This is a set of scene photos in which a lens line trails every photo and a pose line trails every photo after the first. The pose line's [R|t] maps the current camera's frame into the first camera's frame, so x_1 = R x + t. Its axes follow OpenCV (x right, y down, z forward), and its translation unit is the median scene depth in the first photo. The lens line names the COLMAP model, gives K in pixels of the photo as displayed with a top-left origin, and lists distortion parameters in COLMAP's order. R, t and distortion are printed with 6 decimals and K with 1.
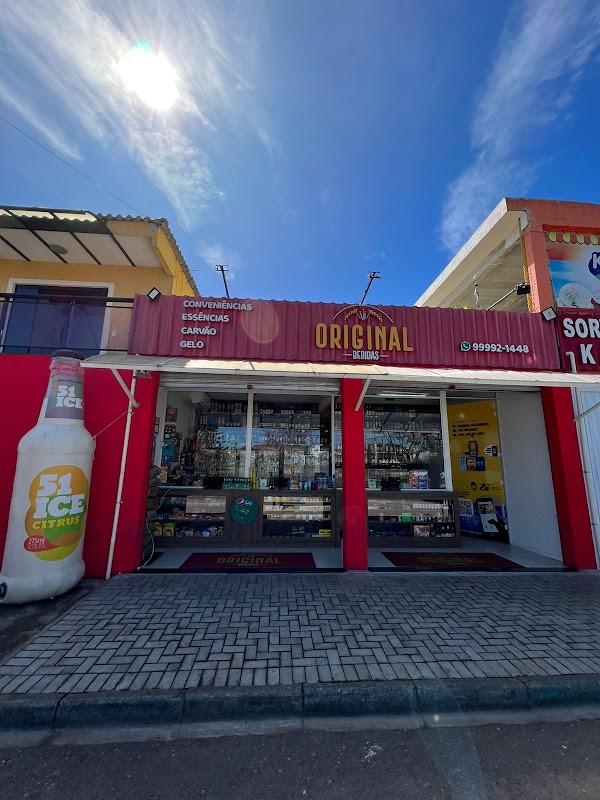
lens RADIAL K [[319.3, 0, 300.0], [0, 319.3, 400.0], [0, 0, 1]] dist [0.001405, -0.000030]
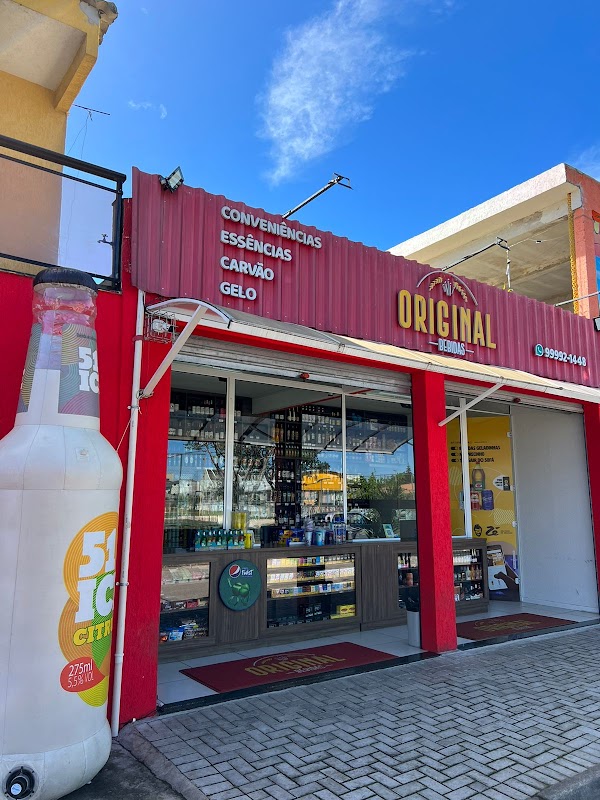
lens RADIAL K [[597.1, 0, 300.0], [0, 597.1, 400.0], [0, 0, 1]] dist [0.069789, -0.087895]
pose [[0.848908, 0.075828, 0.523073, -0.753859], [-0.090626, 0.995881, 0.002709, 0.001748], [-0.520713, -0.049704, 0.852284, 0.047529]]
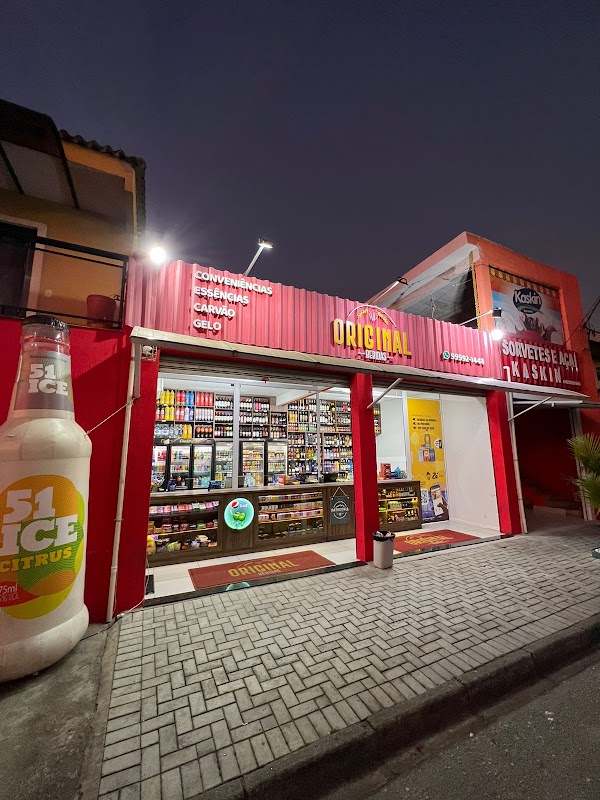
lens RADIAL K [[319.3, 0, 300.0], [0, 319.3, 400.0], [0, 0, 1]] dist [0.001405, -0.000030]
pose [[0.929535, 0.035526, 0.367019, -0.401379], [-0.045766, 0.998767, 0.019234, -0.003033], [-0.365883, -0.034676, 0.930015, 0.117572]]
